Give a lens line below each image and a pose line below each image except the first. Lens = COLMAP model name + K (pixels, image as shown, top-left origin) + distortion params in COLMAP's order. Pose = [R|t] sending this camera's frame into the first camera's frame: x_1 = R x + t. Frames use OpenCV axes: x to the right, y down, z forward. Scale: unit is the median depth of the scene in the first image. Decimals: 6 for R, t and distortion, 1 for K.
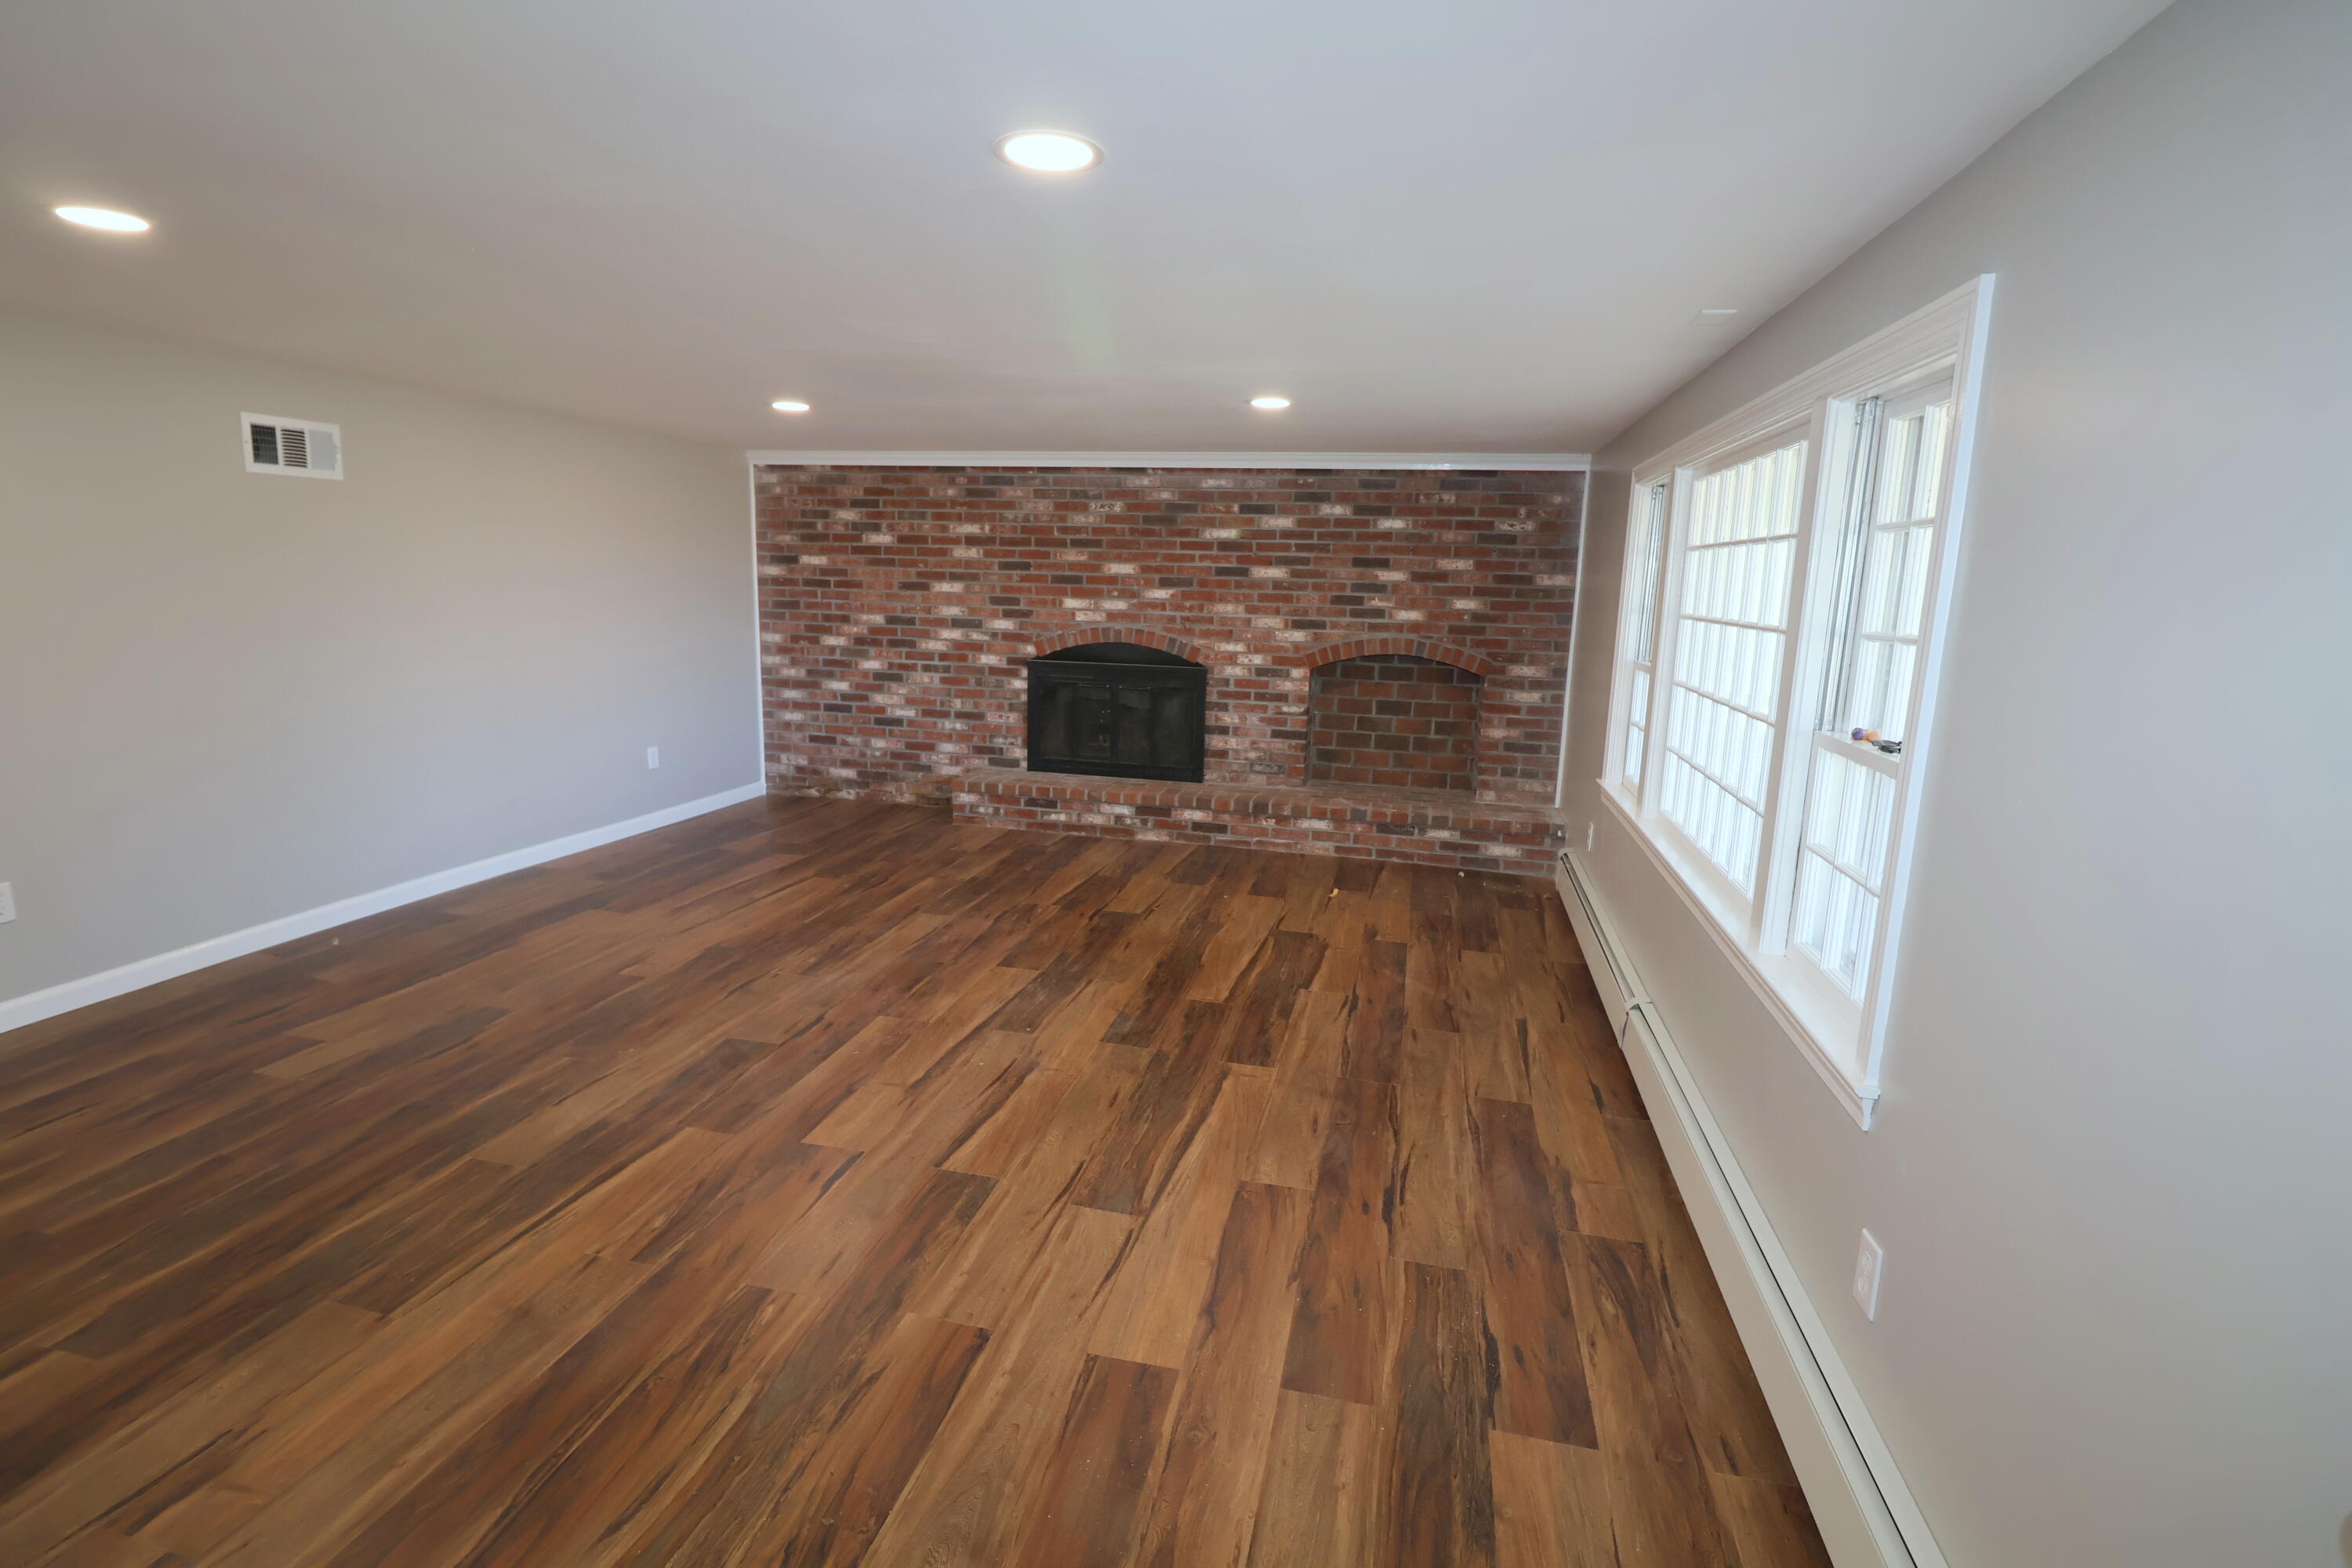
lens RADIAL K [[1090.9, 0, 1177.6], [0, 1090.9, 781.7], [0, 0, 1]] dist [-0.007862, -0.006398]
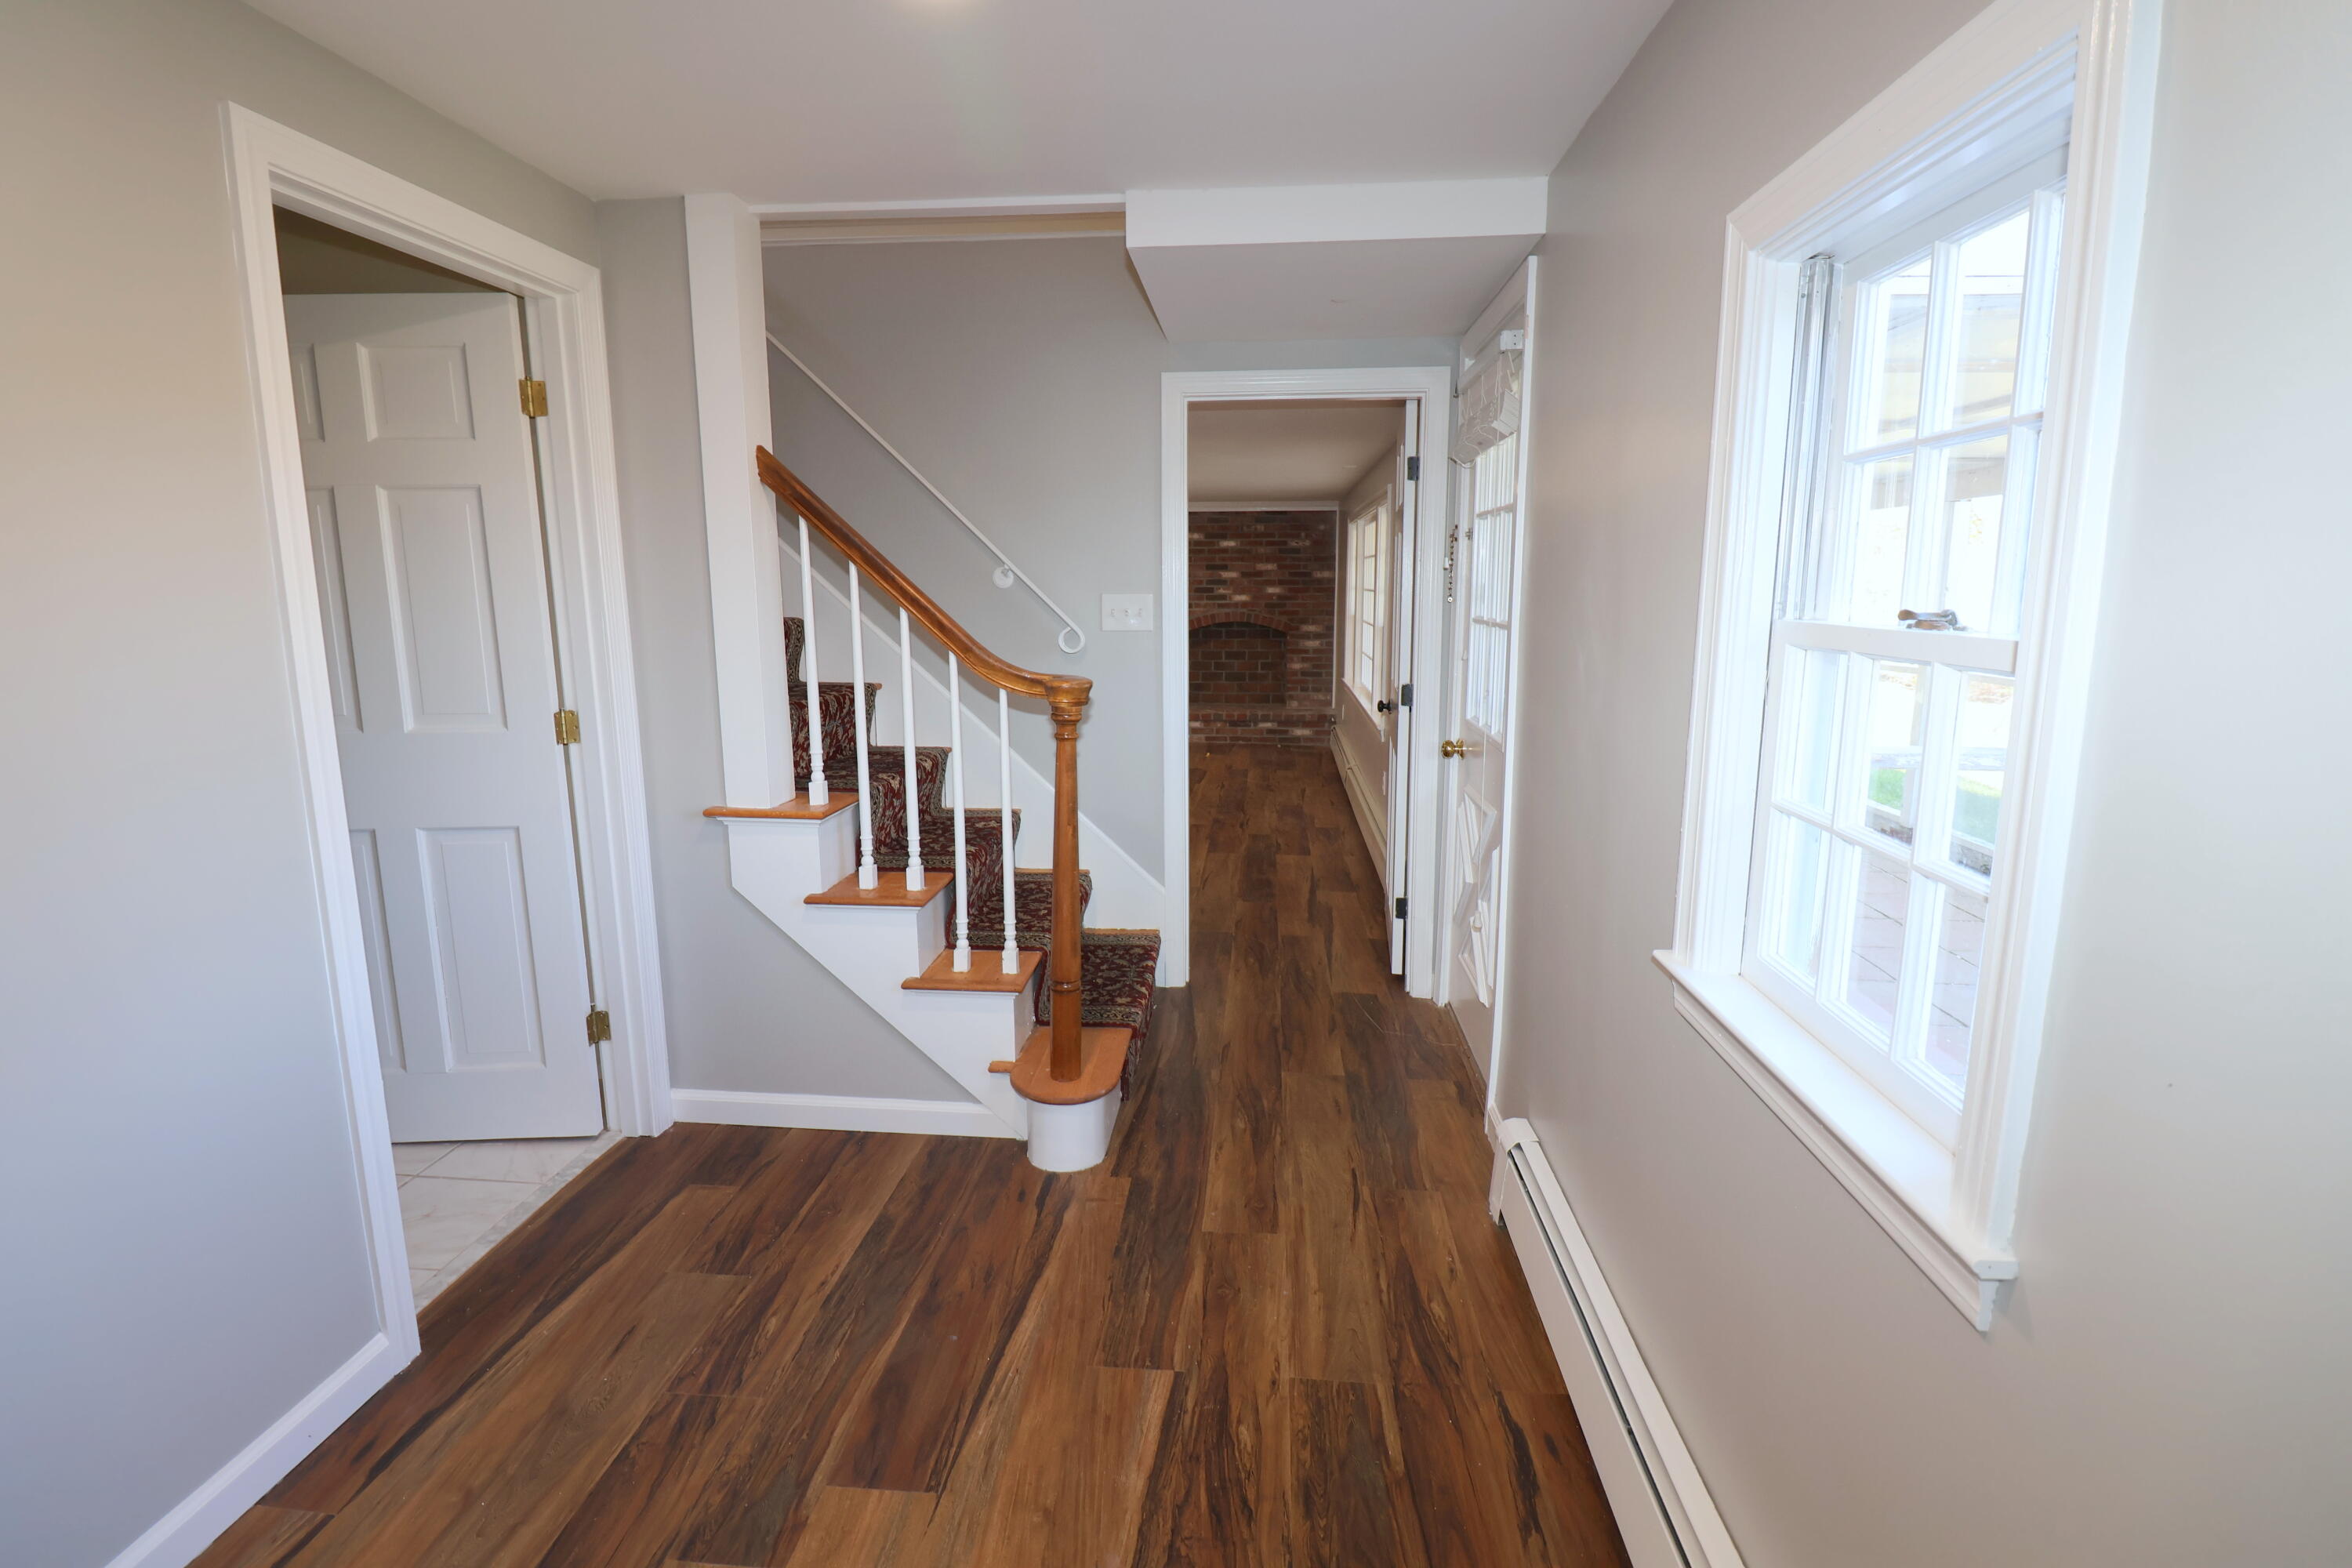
lens RADIAL K [[1090.9, 0, 1177.0], [0, 1090.9, 772.3], [0, 0, 1]] dist [-0.007862, -0.006398]
pose [[0.989580, -0.052494, 0.134071, -0.125767], [0.054436, 0.998458, -0.010853, 0.130023], [-0.133295, 0.018038, 0.990912, -0.651787]]
